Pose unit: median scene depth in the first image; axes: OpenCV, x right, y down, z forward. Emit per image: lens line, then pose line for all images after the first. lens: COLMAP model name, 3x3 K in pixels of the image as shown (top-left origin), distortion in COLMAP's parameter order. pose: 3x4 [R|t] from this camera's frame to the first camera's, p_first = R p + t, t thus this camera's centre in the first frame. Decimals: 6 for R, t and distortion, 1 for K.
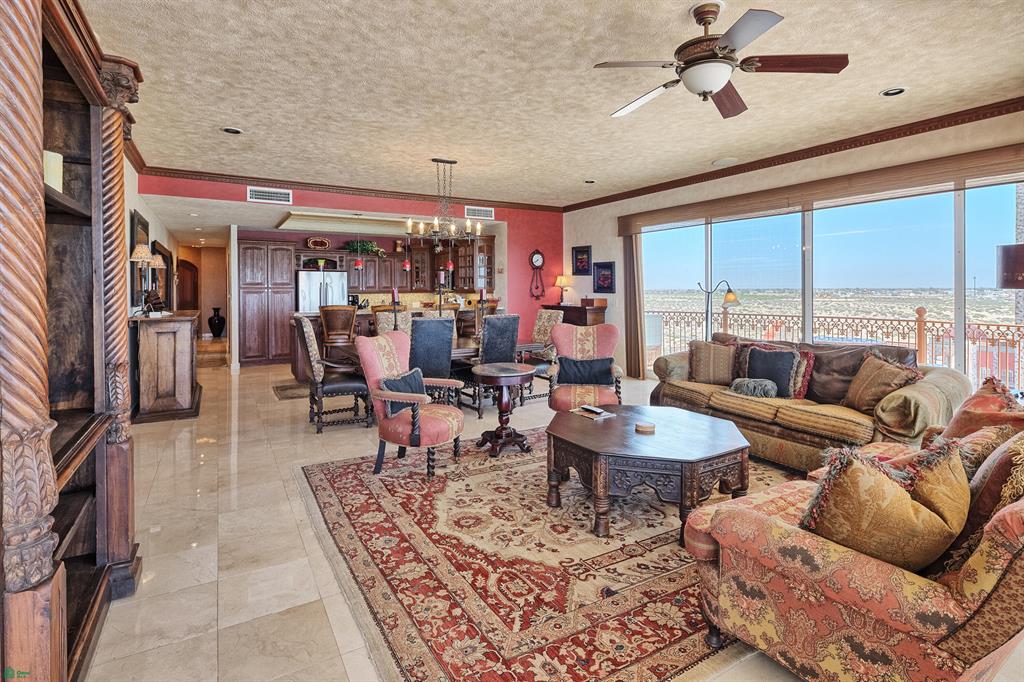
lens RADIAL K [[495.4, 0, 504.4], [0, 495.4, 294.2], [0, 0, 1]] dist [0.002271, -0.002661]
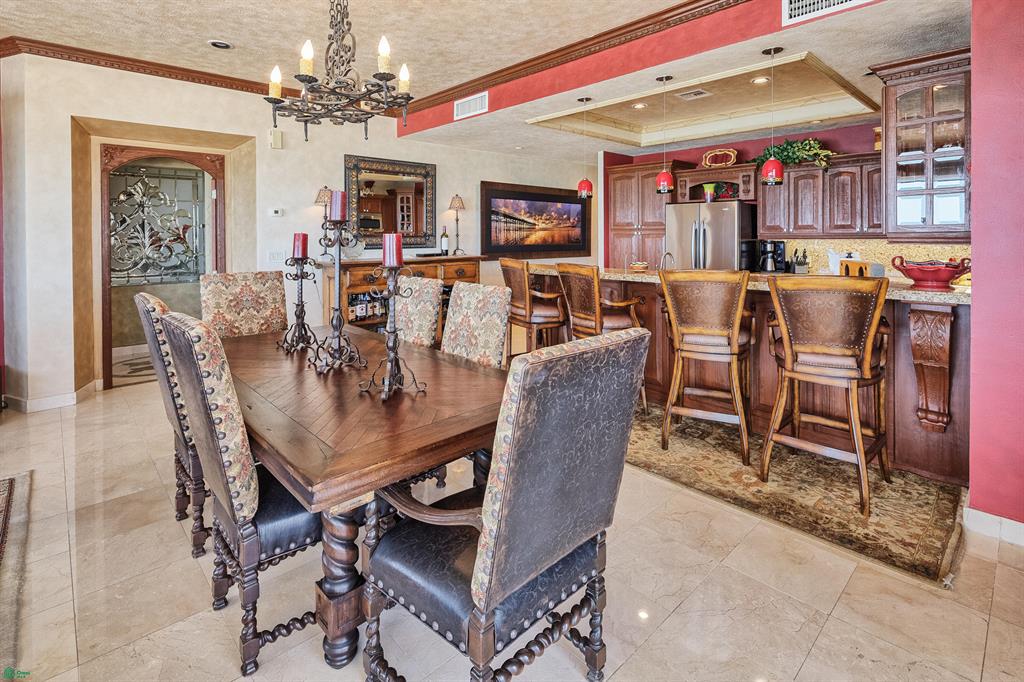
lens RADIAL K [[495.4, 0, 507.9], [0, 495.4, 238.6], [0, 0, 1]] dist [0.002271, -0.002661]
pose [[0.228733, 0.012471, -0.973409, 0.636574], [-0.005676, 0.999918, 0.011476, -0.022104], [0.973473, 0.002900, 0.228785, 2.115340]]
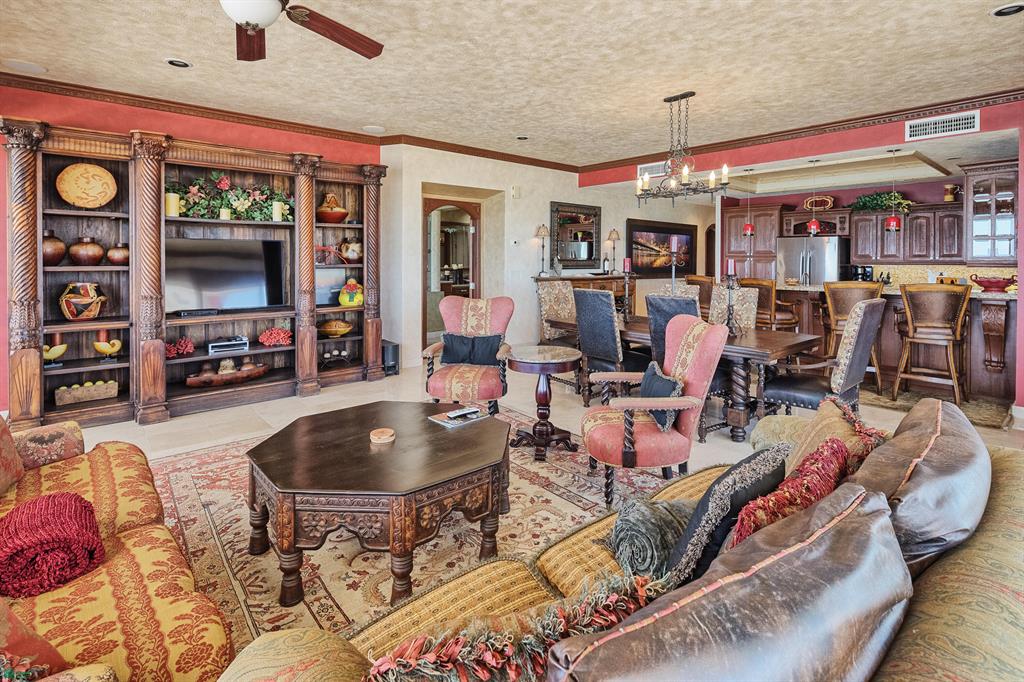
lens RADIAL K [[495.4, 0, 511.2], [0, 495.4, 261.7], [0, 0, 1]] dist [0.002271, -0.002661]
pose [[0.188604, 0.012710, -0.981971, 1.238444], [-0.014364, 0.999845, 0.010183, -0.018730], [0.981948, 0.012184, 0.188757, 1.197127]]
